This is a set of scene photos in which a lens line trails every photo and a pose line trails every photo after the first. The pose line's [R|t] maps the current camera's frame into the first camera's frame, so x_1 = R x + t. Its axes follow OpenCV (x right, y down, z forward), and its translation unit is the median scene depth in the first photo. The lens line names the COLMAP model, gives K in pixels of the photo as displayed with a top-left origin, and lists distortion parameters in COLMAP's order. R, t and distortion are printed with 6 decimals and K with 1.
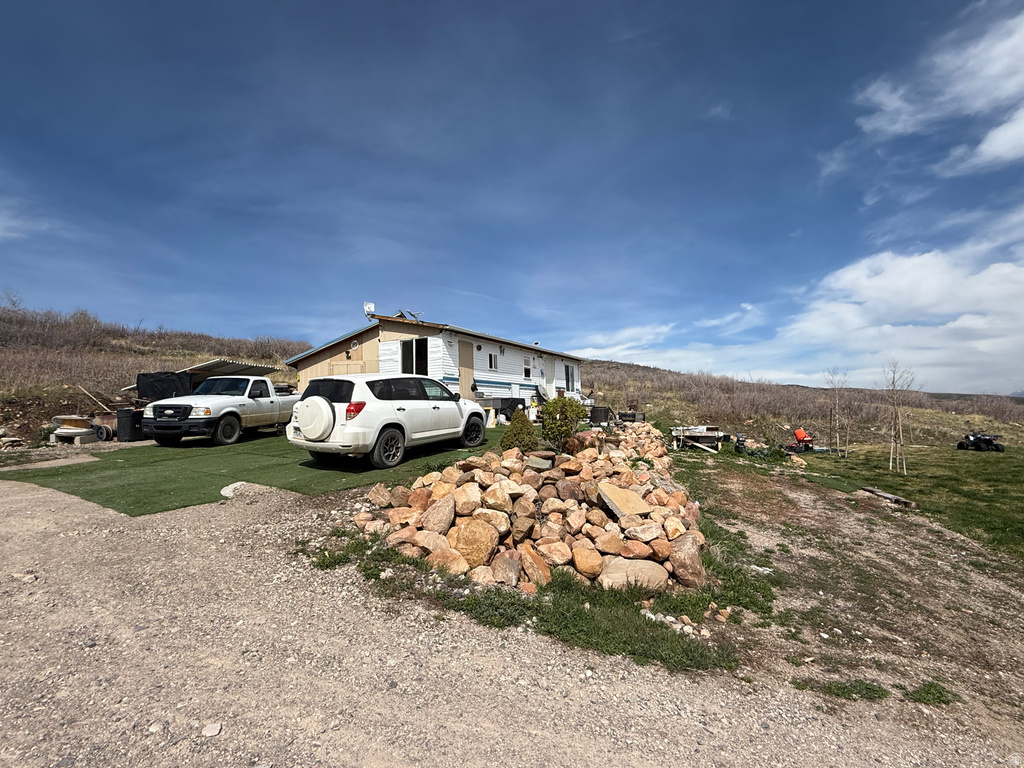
lens RADIAL K [[486.3, 0, 512.6], [0, 486.3, 382.4], [0, 0, 1]] dist [0.002556, 0.000079]
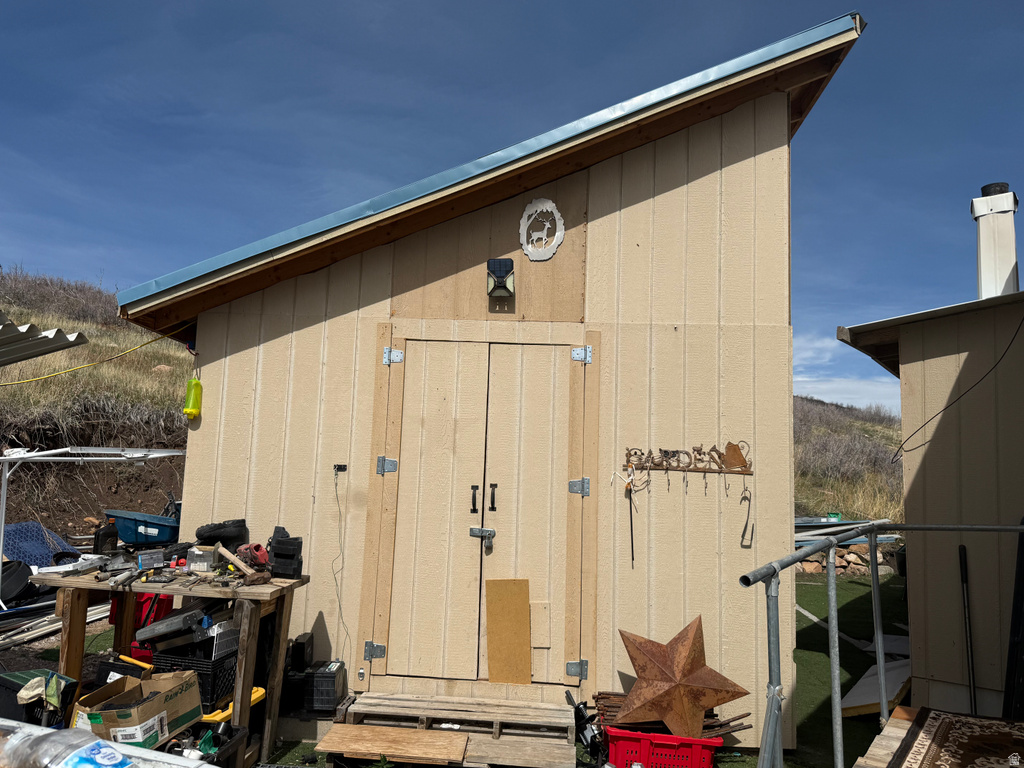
lens RADIAL K [[765.9, 0, 510.9], [0, 765.9, 380.0], [0, 0, 1]] dist [-0.002622, -0.000740]
pose [[0.996828, 0.060845, -0.051300, -0.190746], [-0.062998, 0.997153, -0.041451, -0.008500], [0.048632, 0.044551, 0.997823, 0.445538]]
